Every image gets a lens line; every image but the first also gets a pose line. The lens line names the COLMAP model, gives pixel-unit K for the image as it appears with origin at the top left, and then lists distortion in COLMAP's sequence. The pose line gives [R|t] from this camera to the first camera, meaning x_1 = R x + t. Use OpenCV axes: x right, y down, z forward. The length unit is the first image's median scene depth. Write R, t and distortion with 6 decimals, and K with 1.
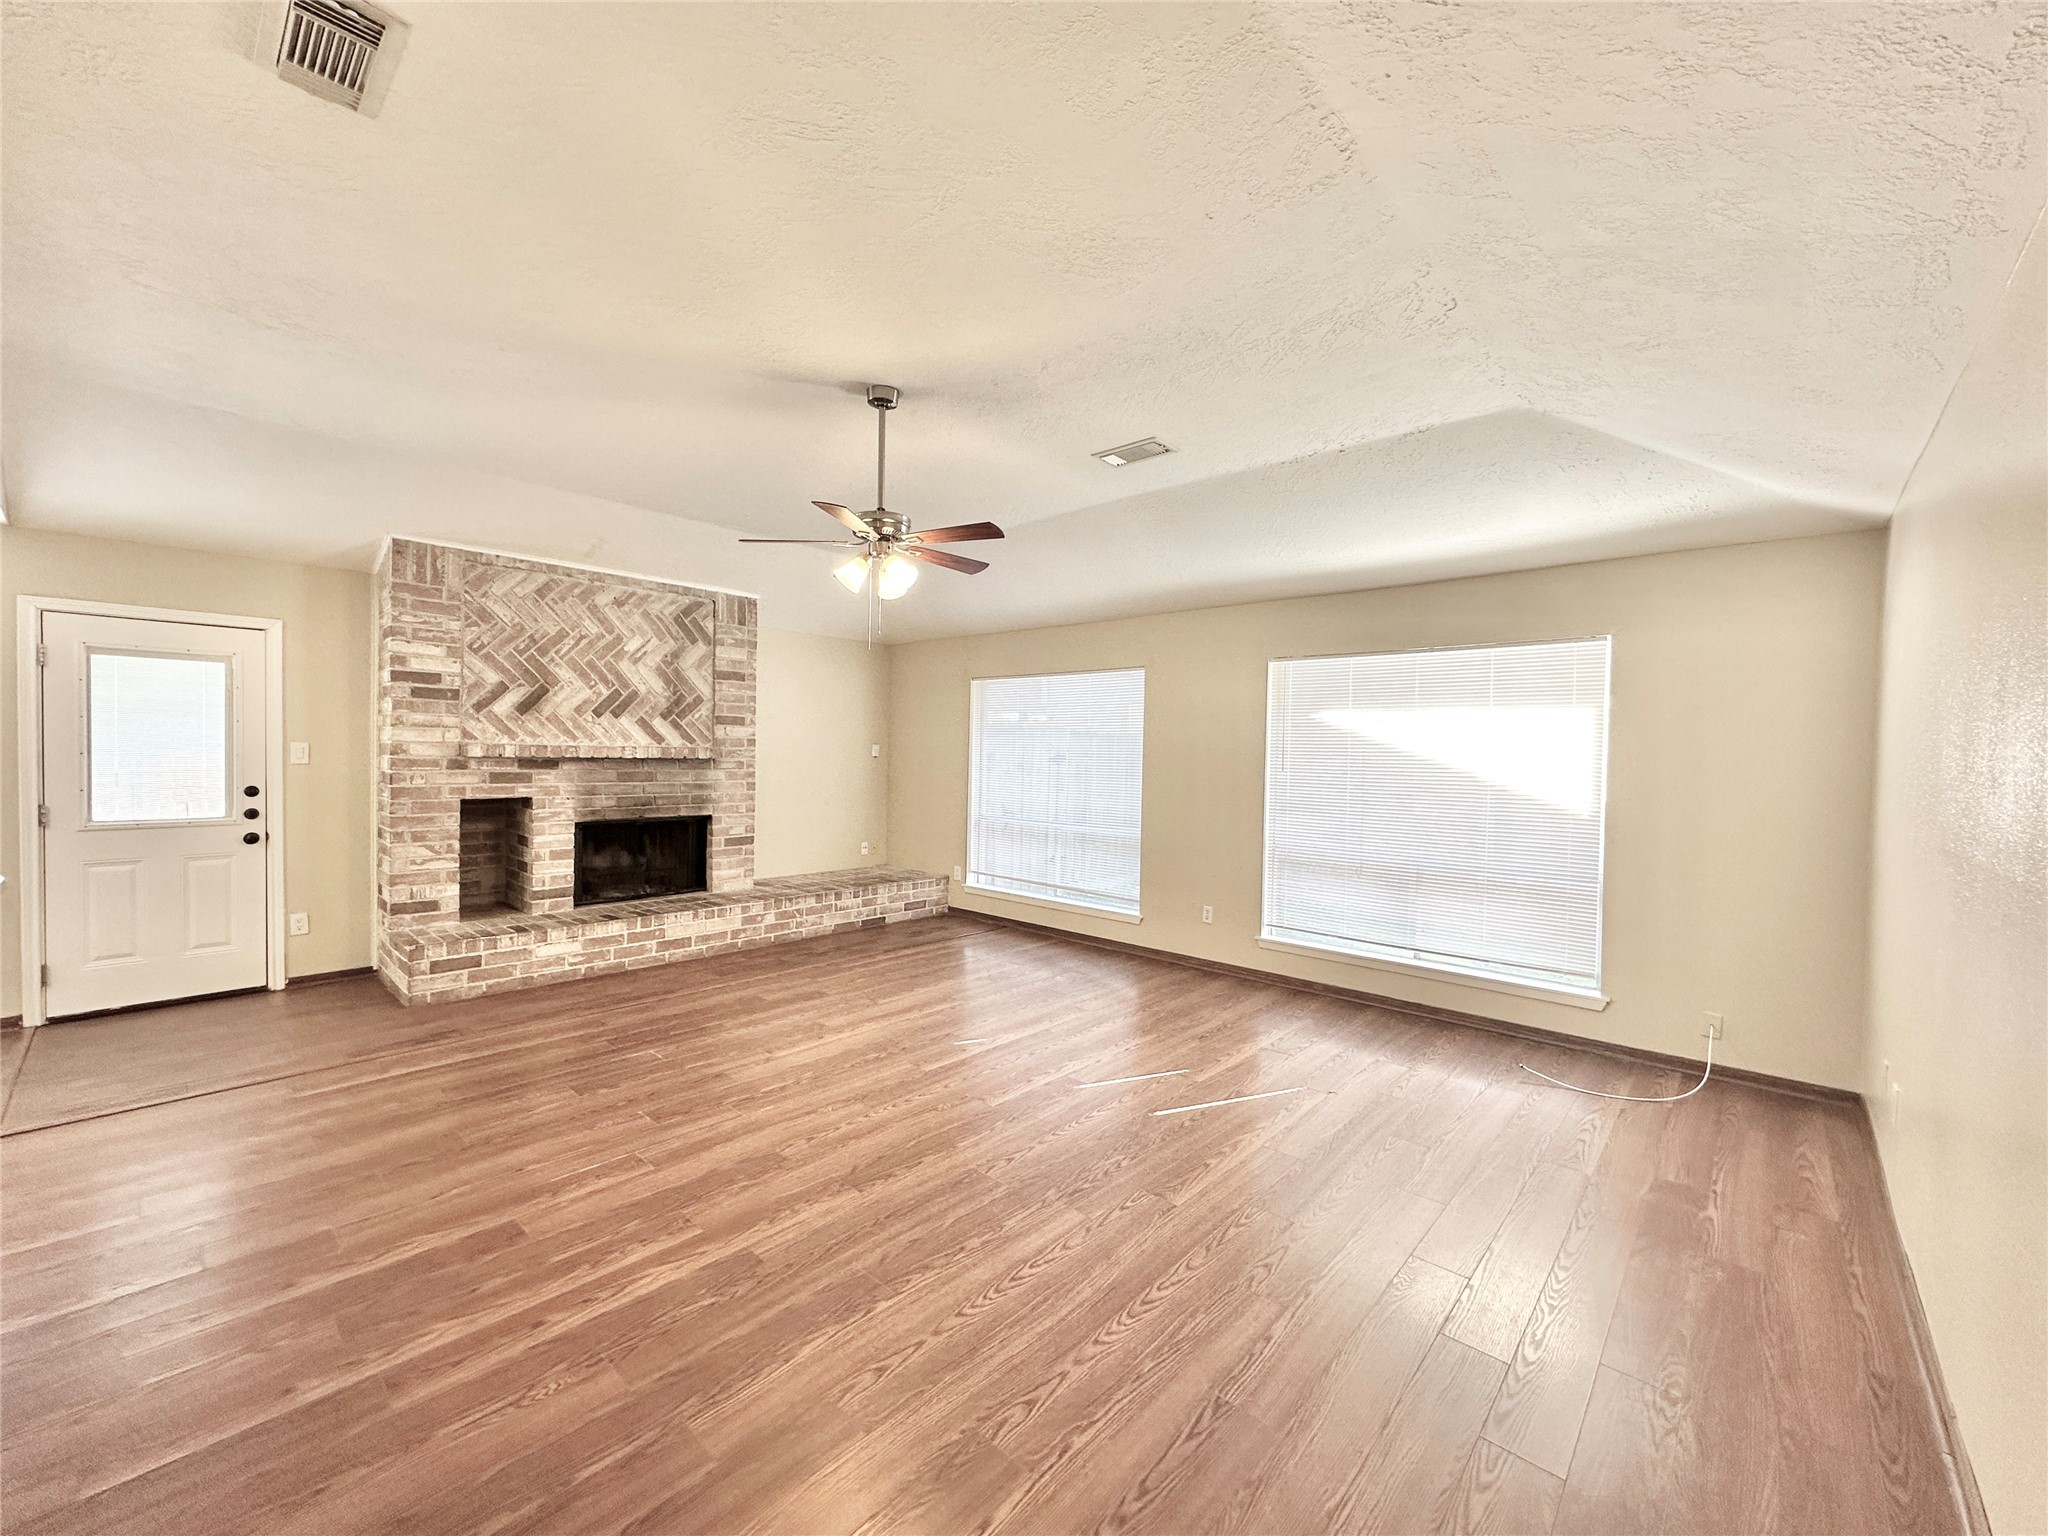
lens RADIAL K [[816.4, 0, 1023.3], [0, 816.4, 768.0], [0, 0, 1]] dist [-0.004330, -0.000184]
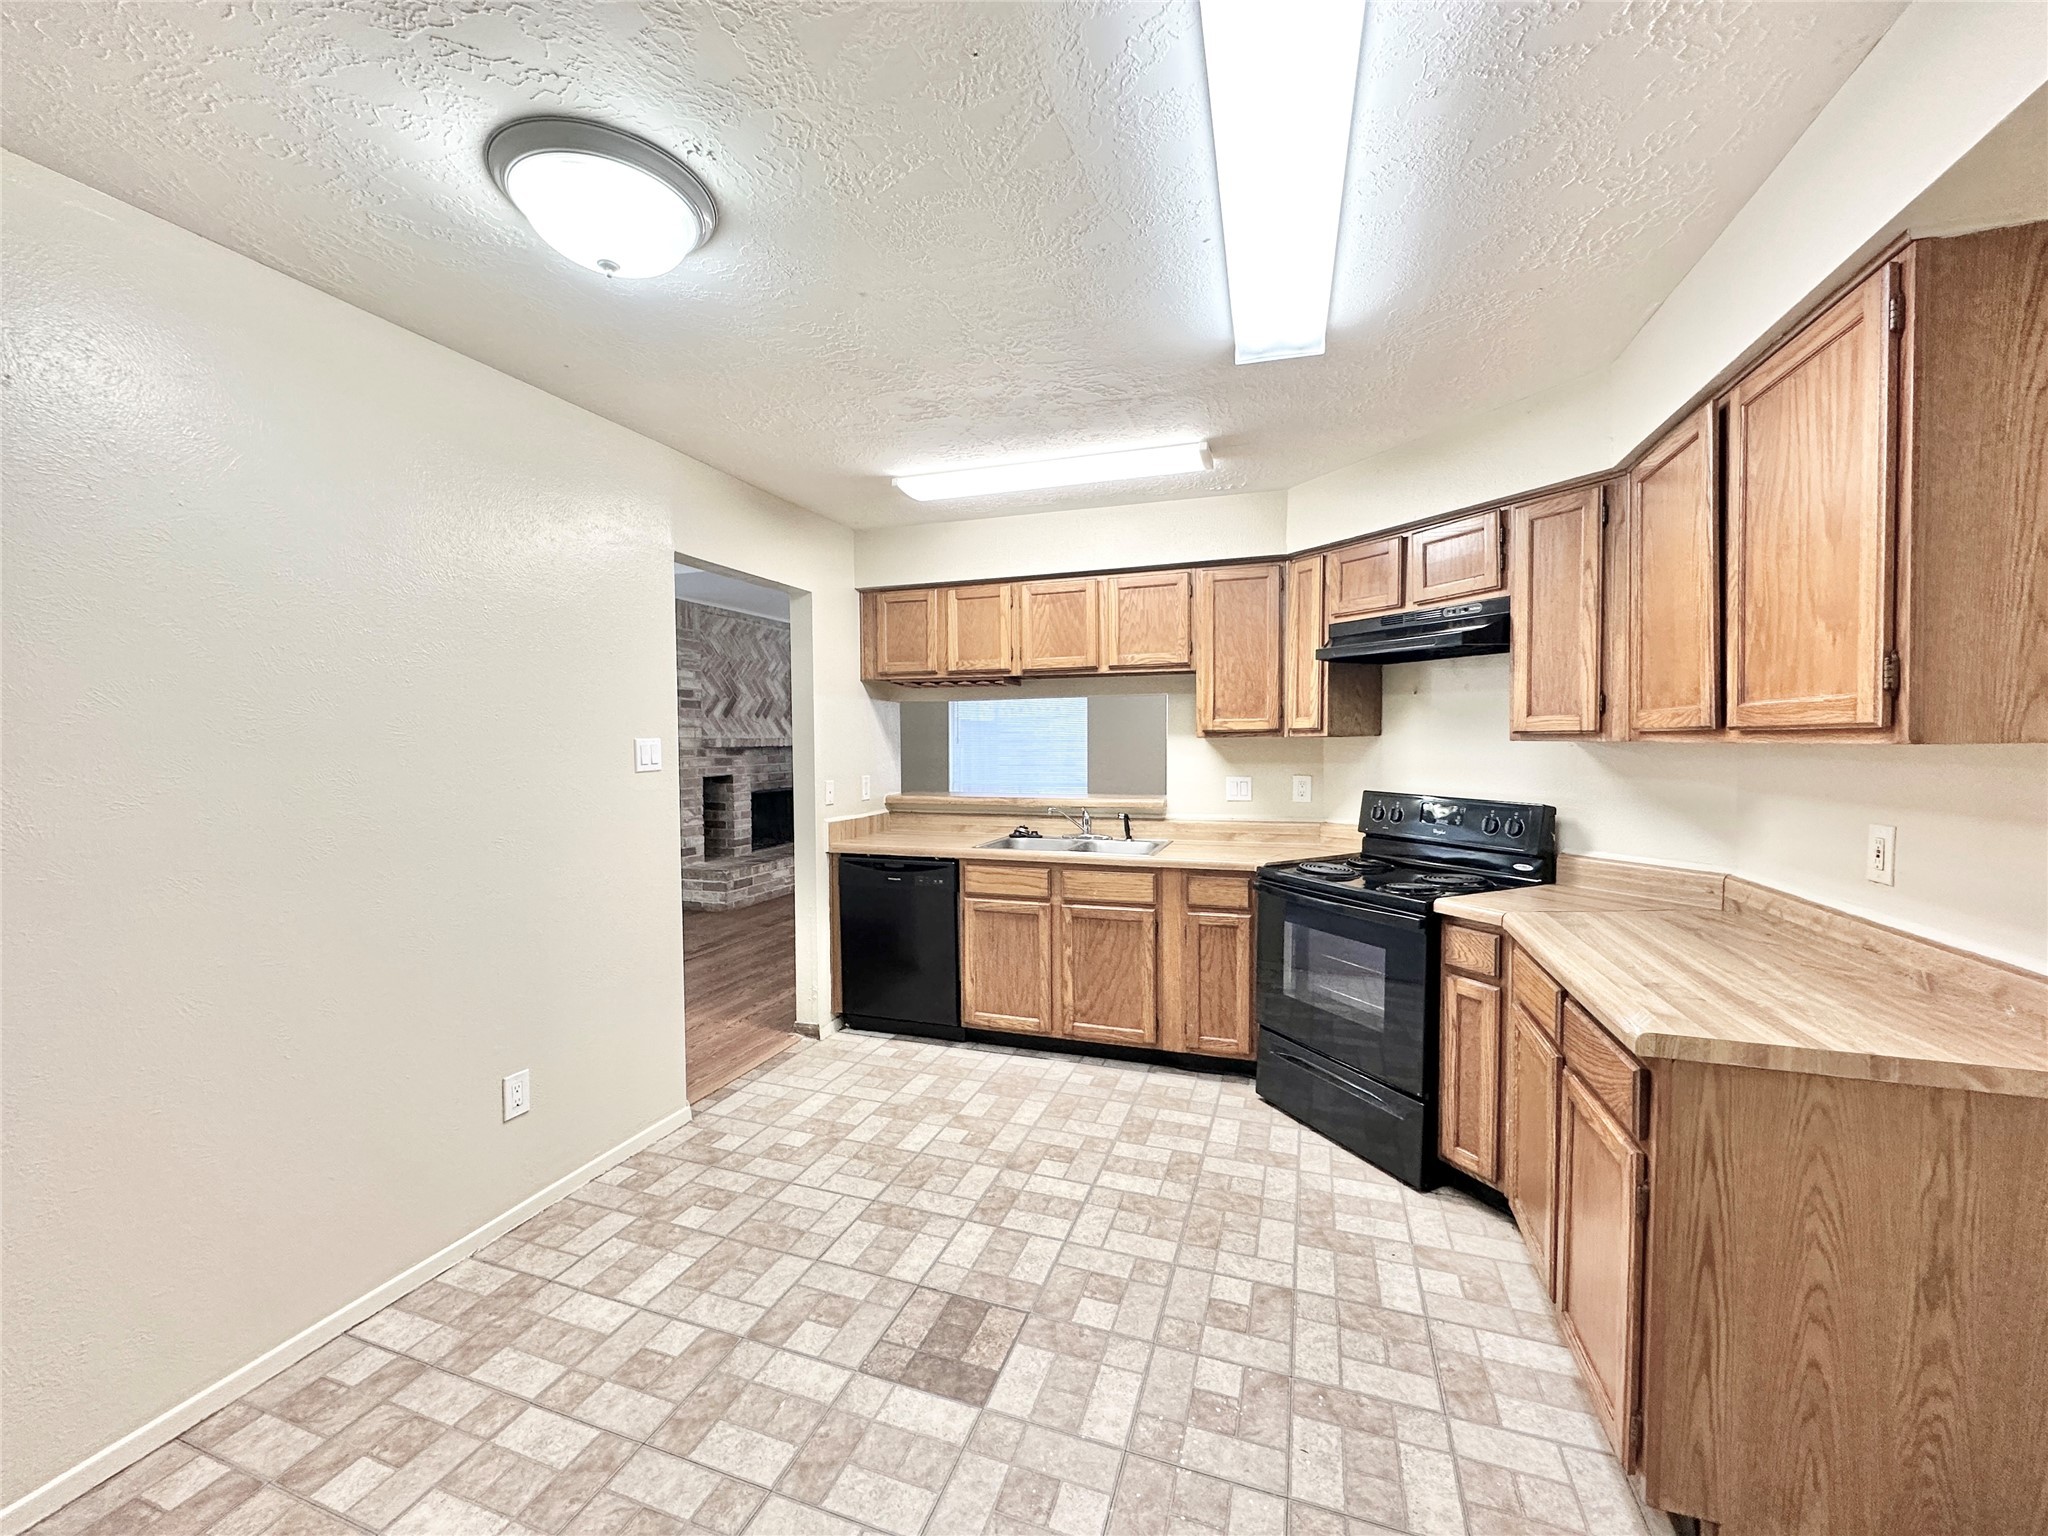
lens RADIAL K [[816.4, 0, 1023.3], [0, 816.4, 768.0], [0, 0, 1]] dist [-0.004330, -0.000184]
pose [[0.920049, -0.038598, 0.389897, -0.696258], [0.031325, 0.999197, 0.024997, 0.003860], [-0.390549, -0.010785, 0.920519, -0.524845]]
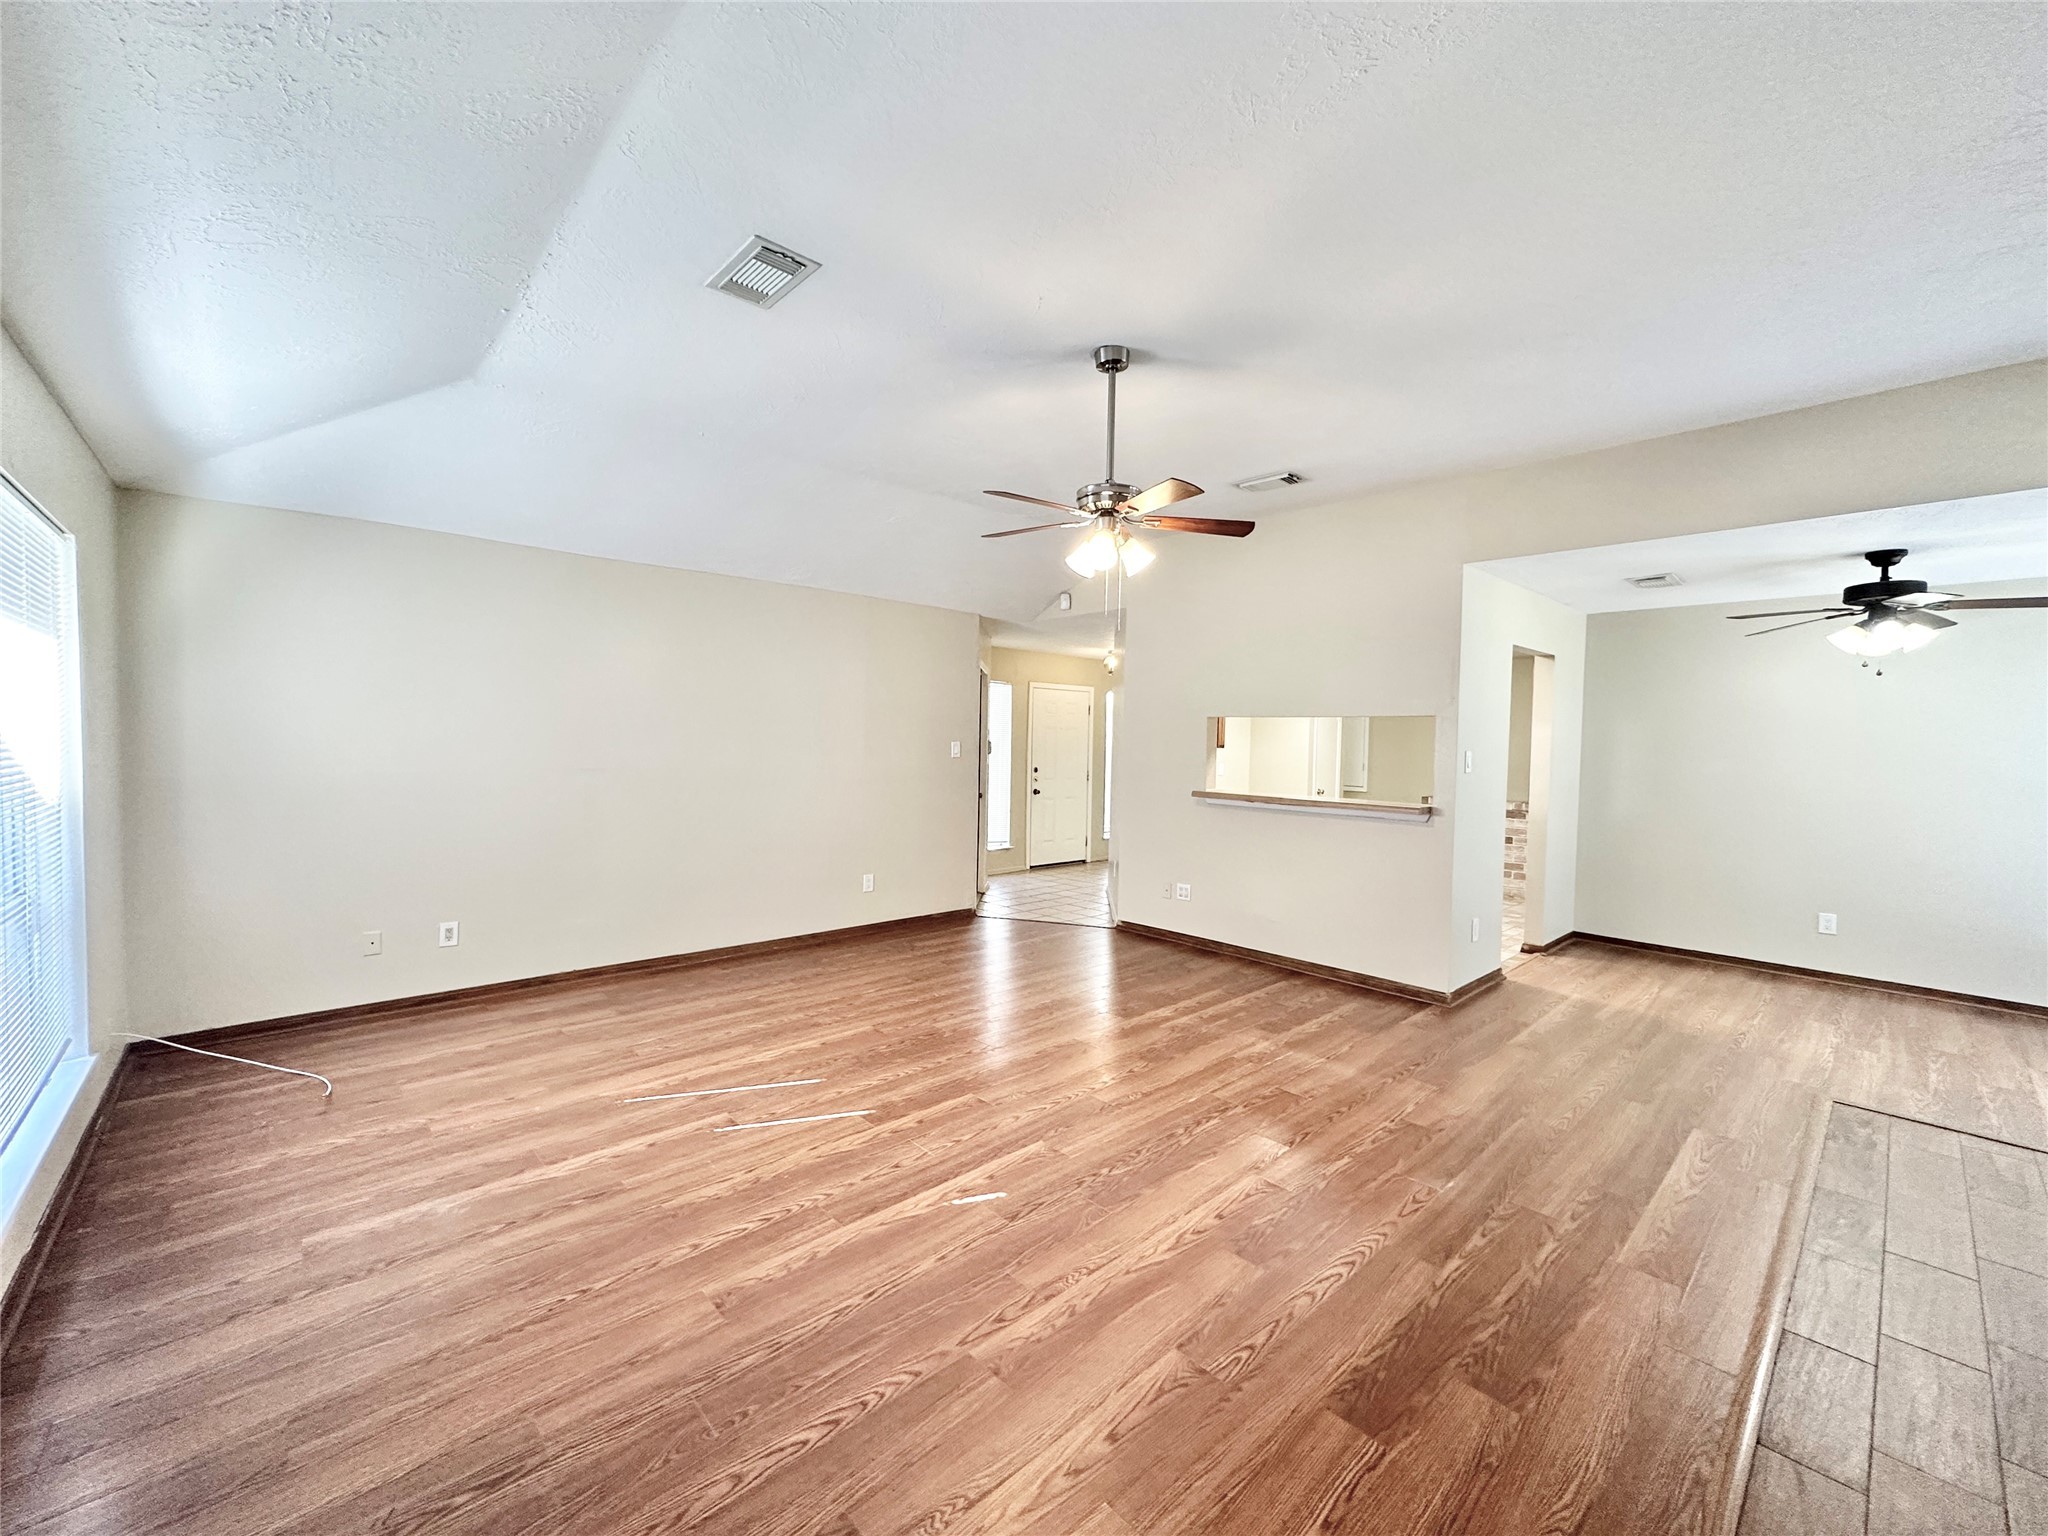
lens RADIAL K [[816.4, 0, 1023.3], [0, 816.4, 768.0], [0, 0, 1]] dist [-0.004330, -0.000184]
pose [[-0.995315, -0.040916, 0.087605, -0.109628], [-0.036152, 0.997815, 0.055299, -0.026661], [-0.089677, 0.051873, -0.994619, 1.250943]]
